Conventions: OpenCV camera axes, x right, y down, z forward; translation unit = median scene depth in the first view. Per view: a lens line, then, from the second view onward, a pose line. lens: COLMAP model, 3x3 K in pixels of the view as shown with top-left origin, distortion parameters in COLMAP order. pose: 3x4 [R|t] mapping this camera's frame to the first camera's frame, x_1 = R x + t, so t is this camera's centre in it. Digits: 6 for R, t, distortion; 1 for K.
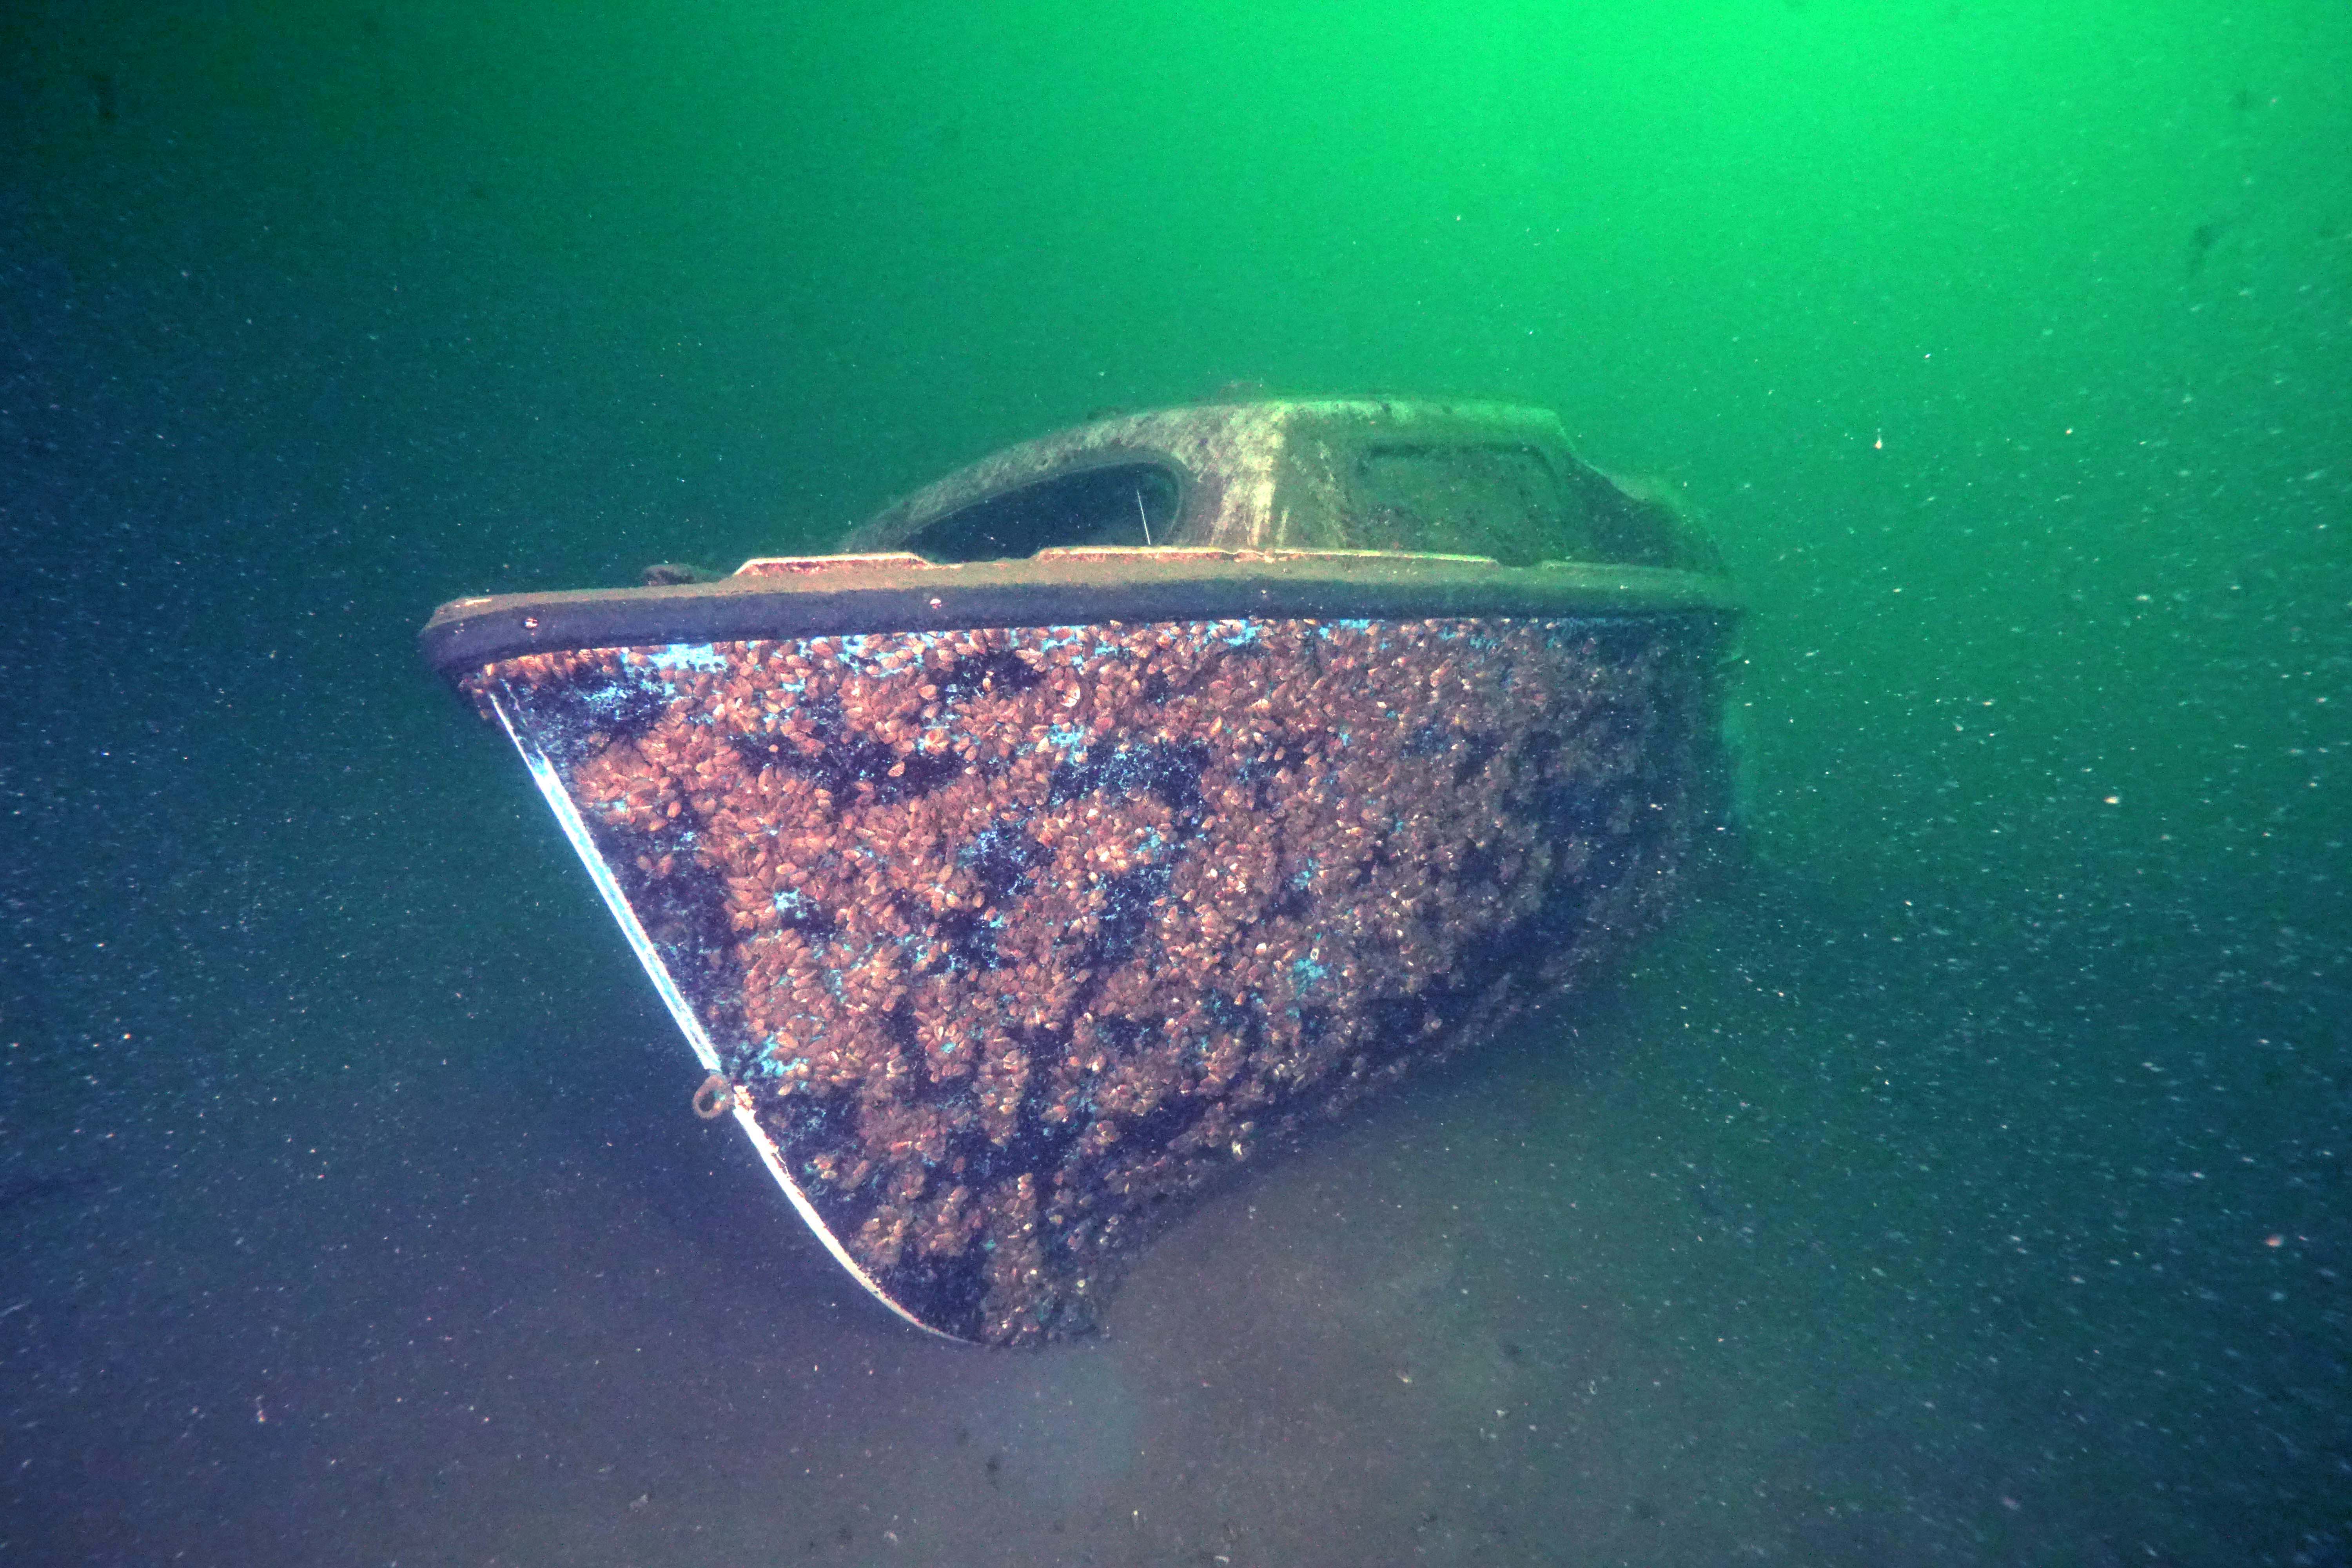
lens RADIAL K [[1171.2, 0, 1176.0], [0, 1171.2, 784.0], [0, 0, 1]] dist [-0.002566, 0.021057]
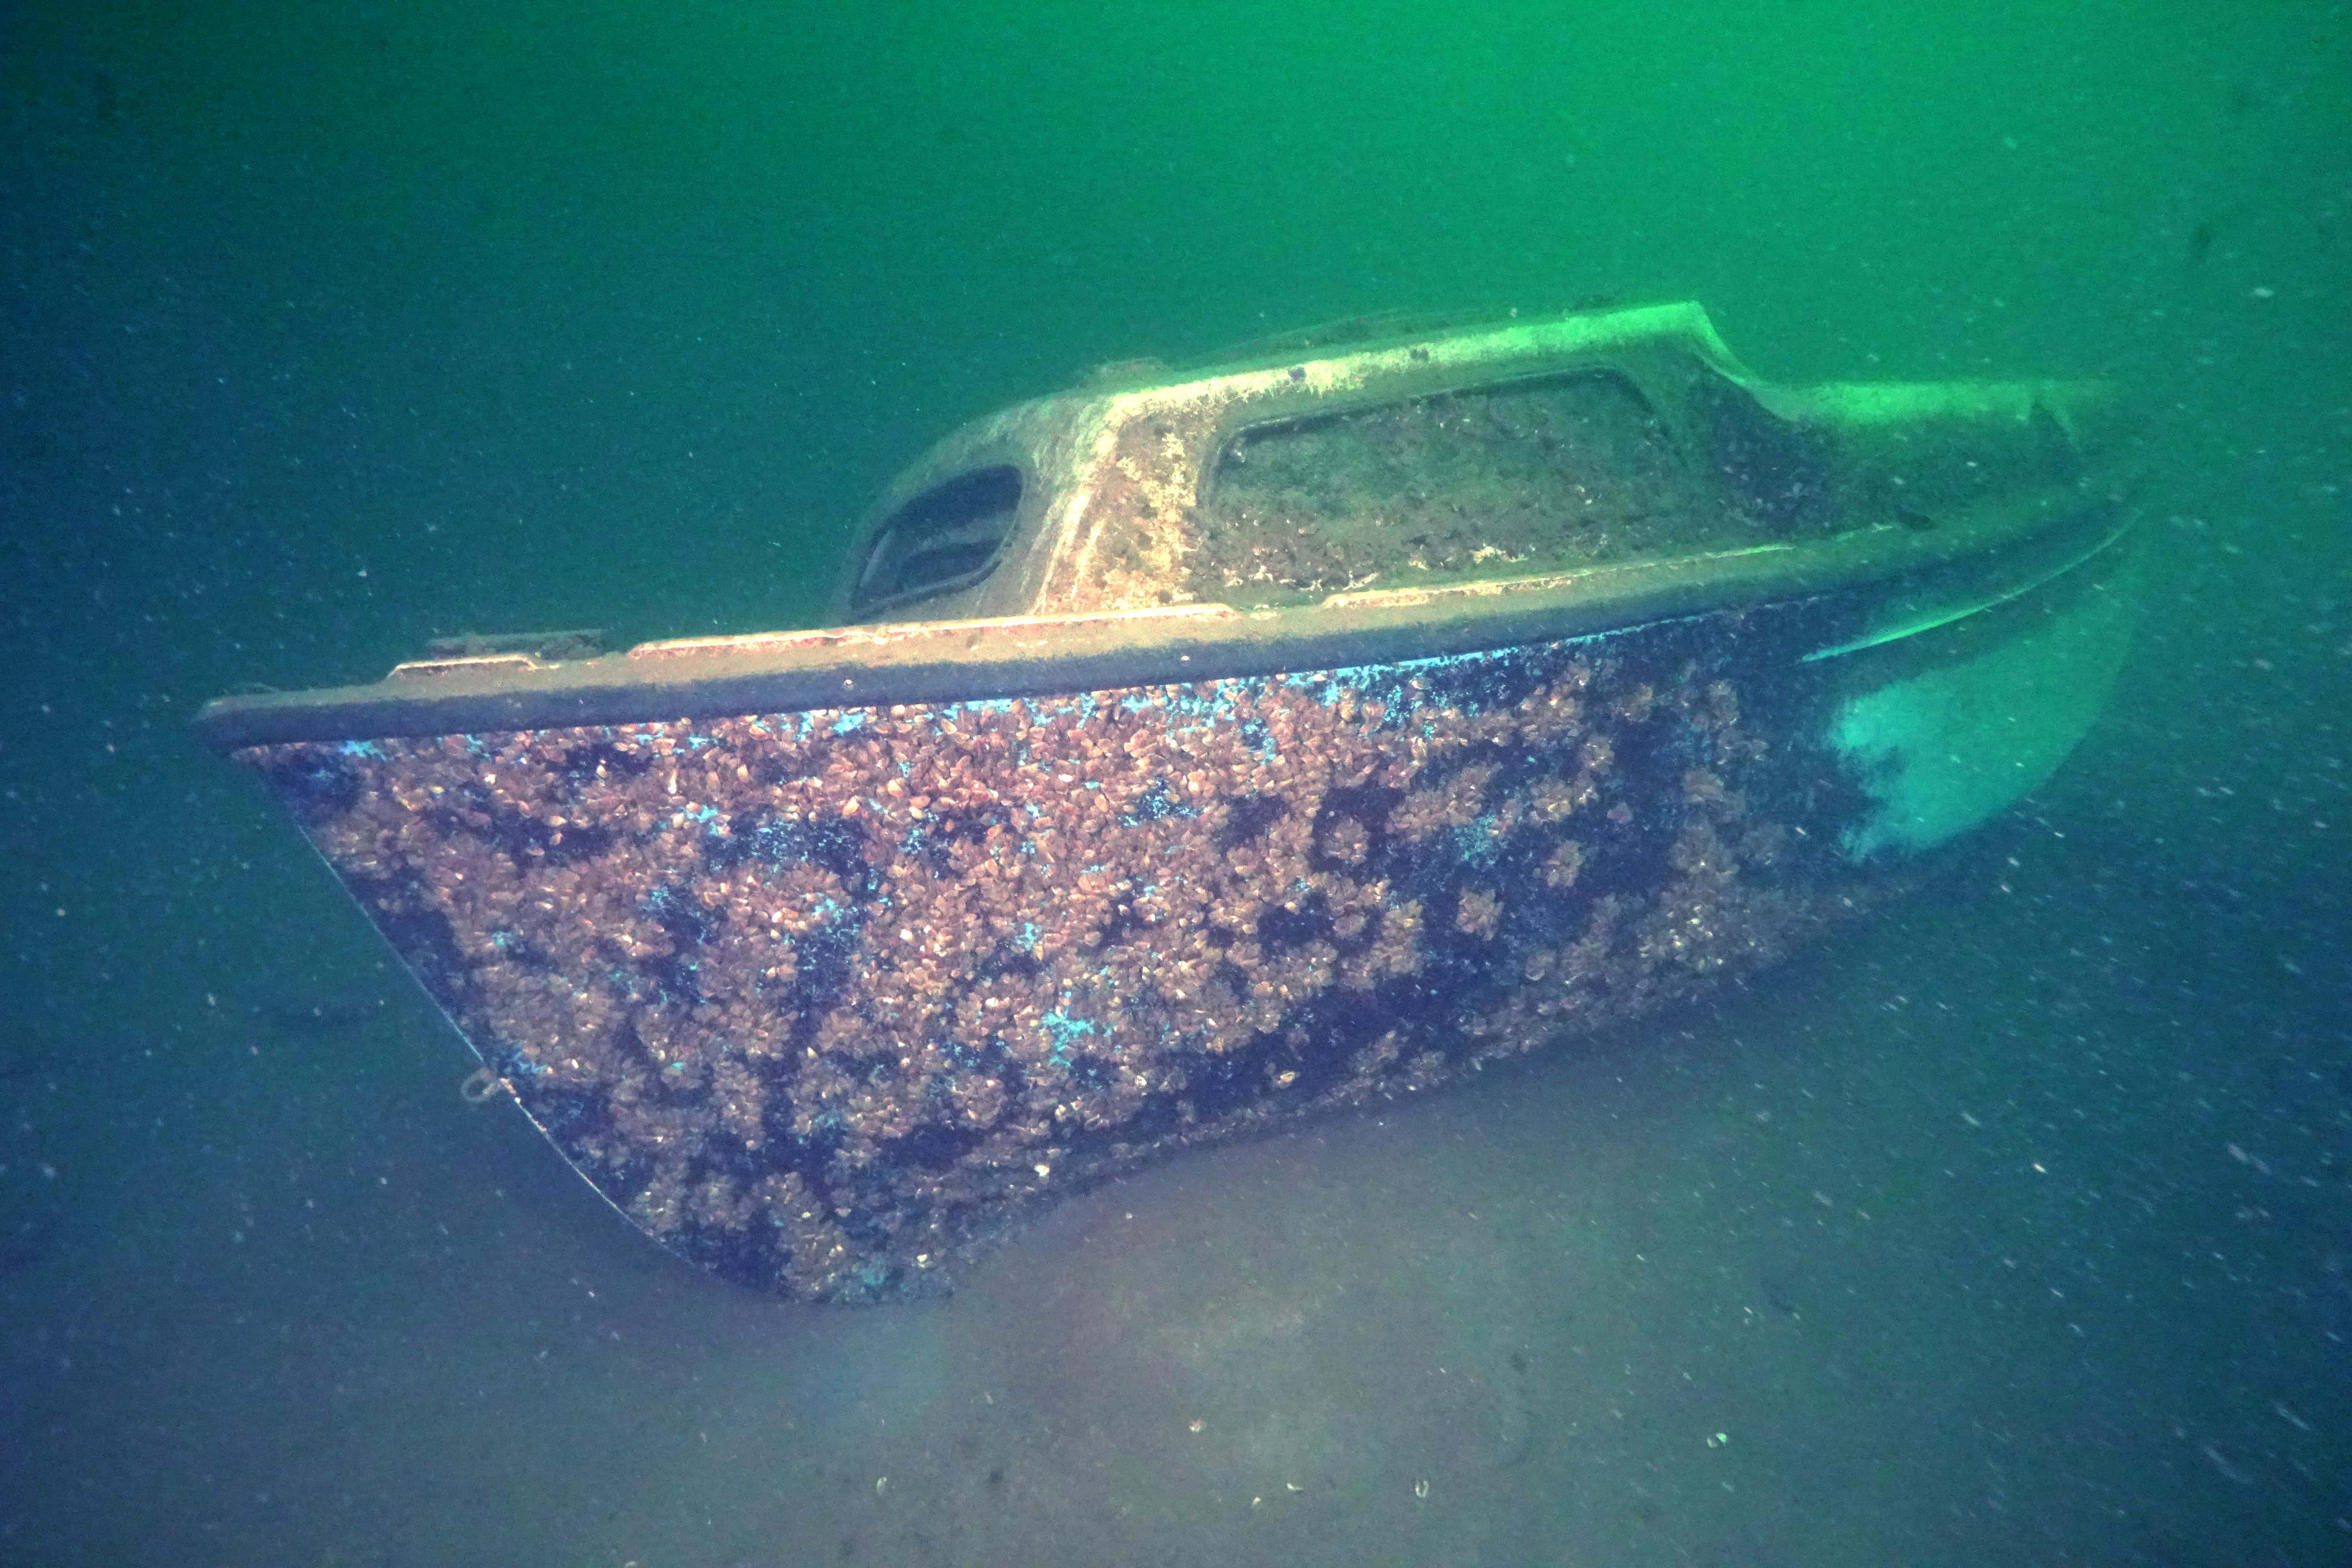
lens RADIAL K [[1171.2, 0, 1176.0], [0, 1171.2, 784.0], [0, 0, 1]] dist [-0.002566, 0.021057]
pose [[0.910853, 0.073130, -0.406200, 0.678251], [-0.014419, 0.989215, 0.145761, -0.212987], [0.412478, -0.126910, 0.902084, 0.216573]]
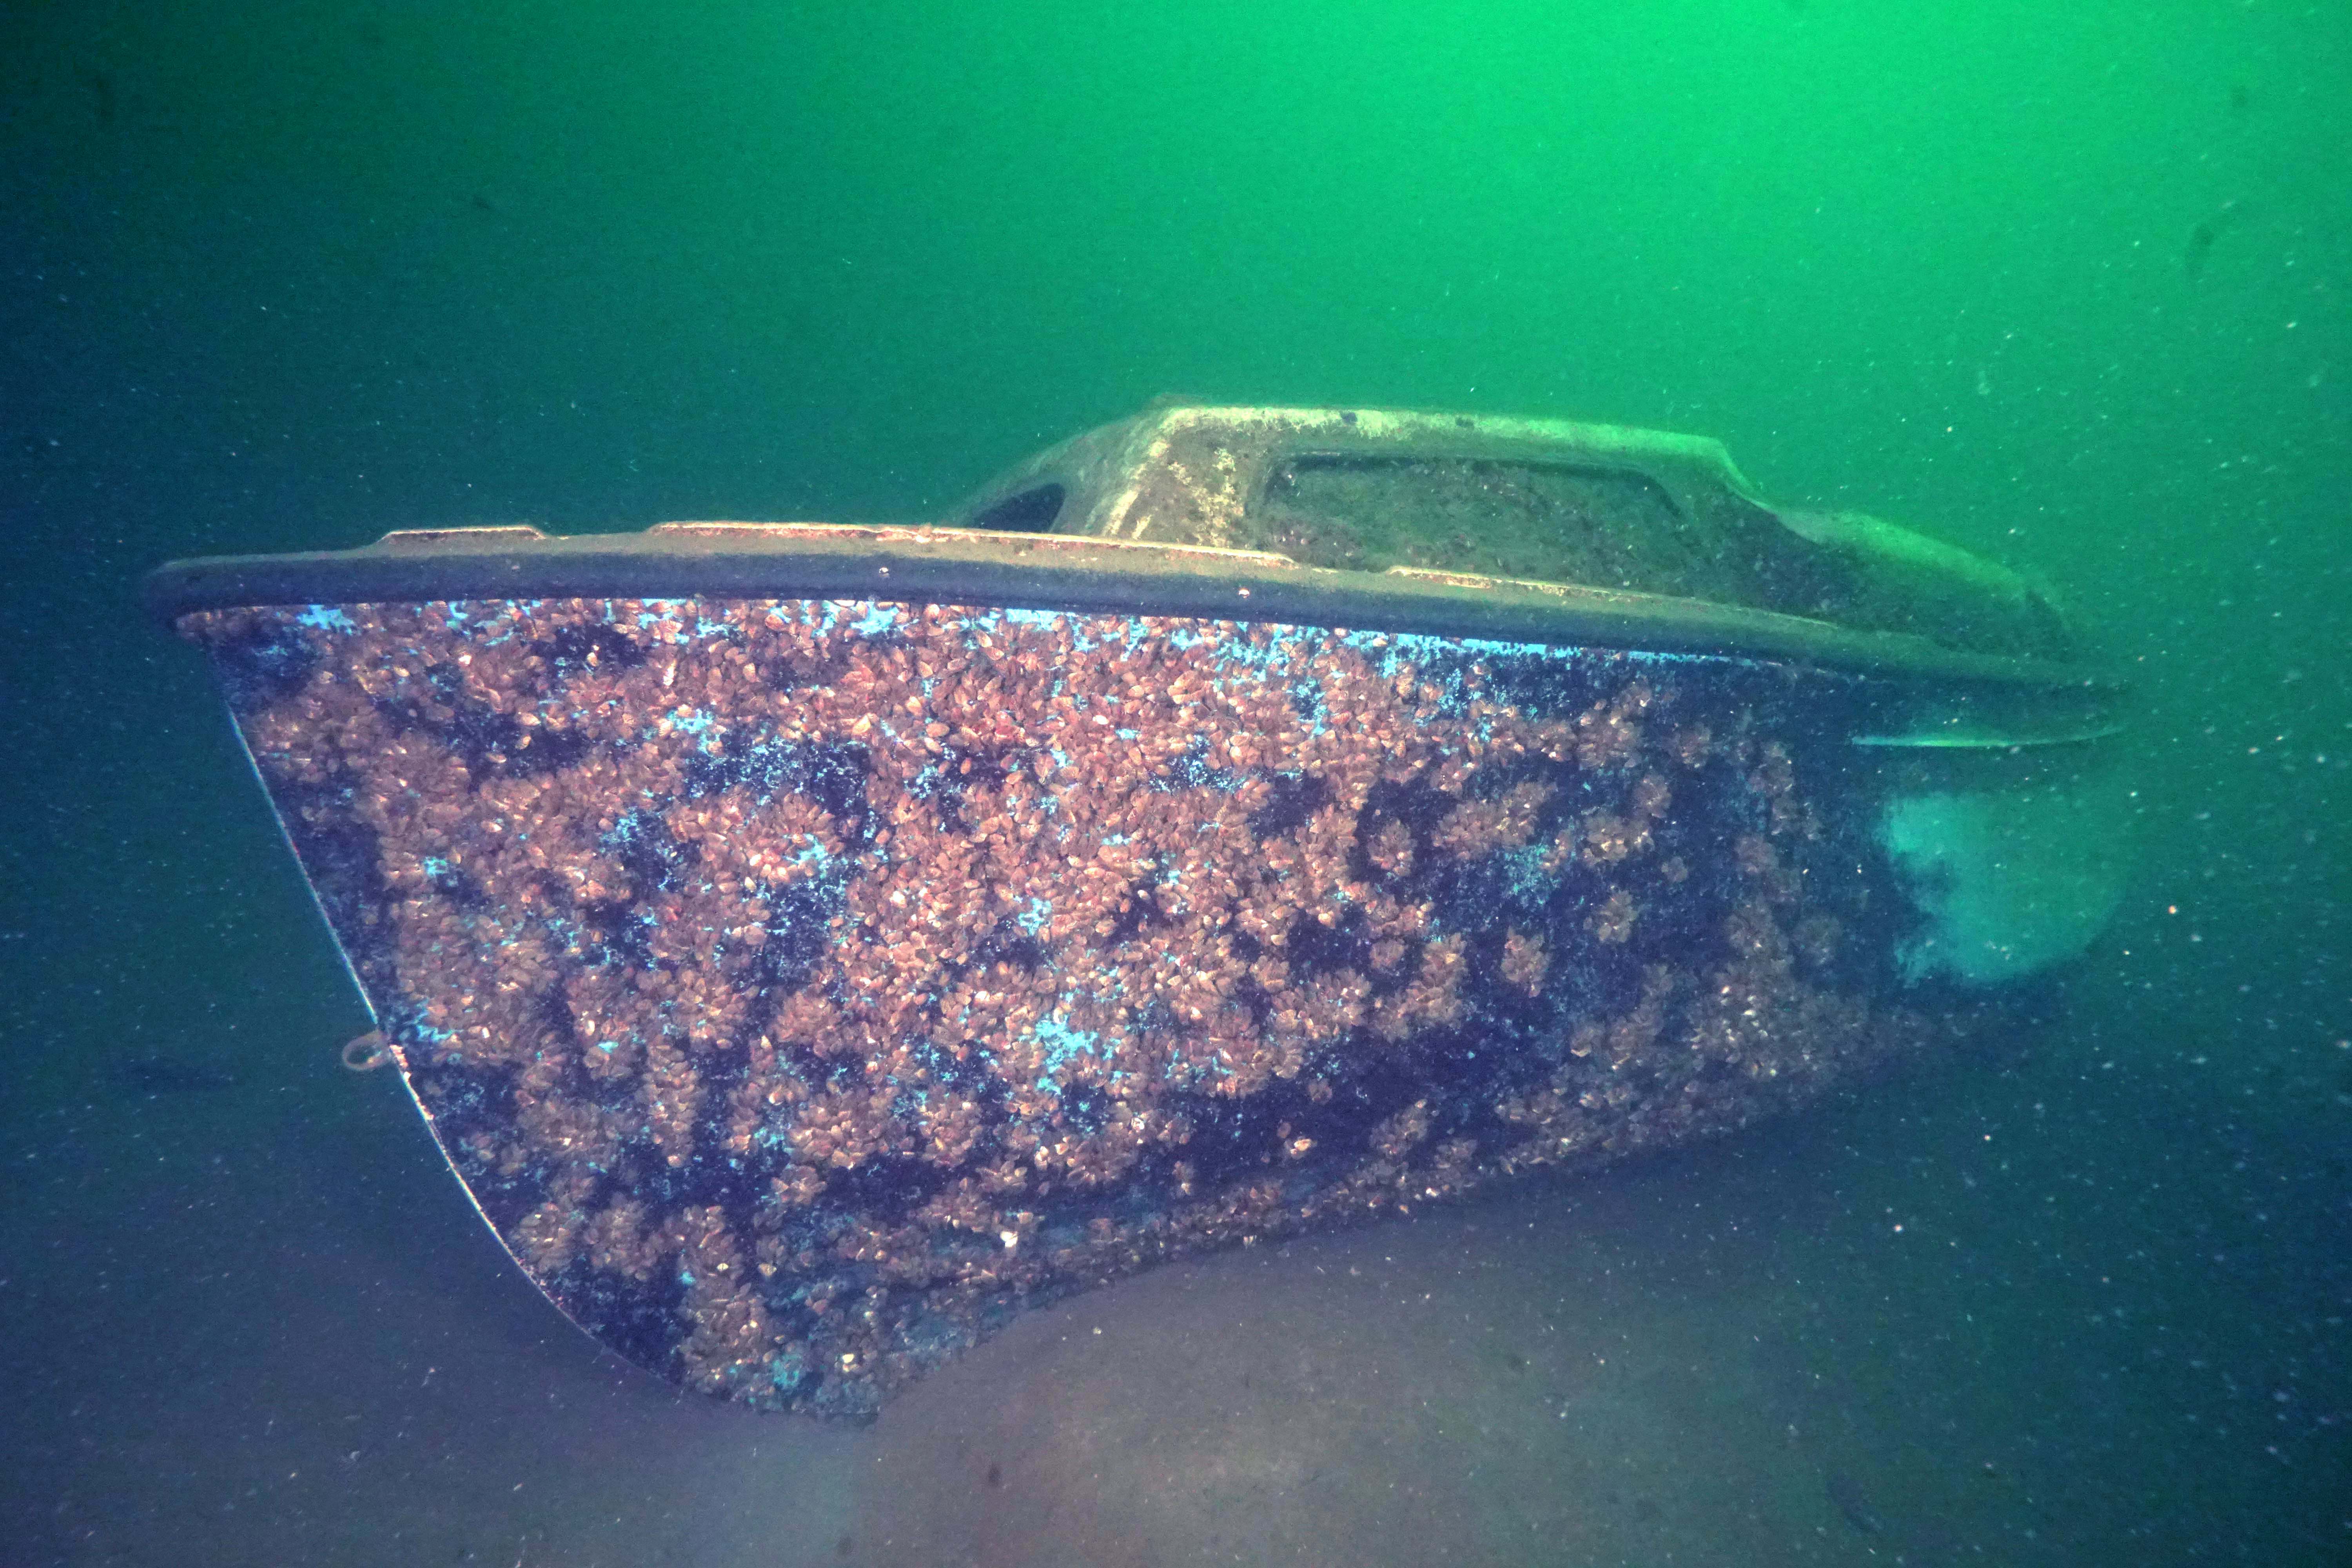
lens RADIAL K [[1171.2, 0, 1176.0], [0, 1171.2, 784.0], [0, 0, 1]] dist [-0.002566, 0.021057]
pose [[0.919516, 0.055811, -0.389070, 0.599263], [-0.096058, 0.991761, -0.084754, 0.048253], [0.381134, 0.115305, 0.917301, 0.269072]]
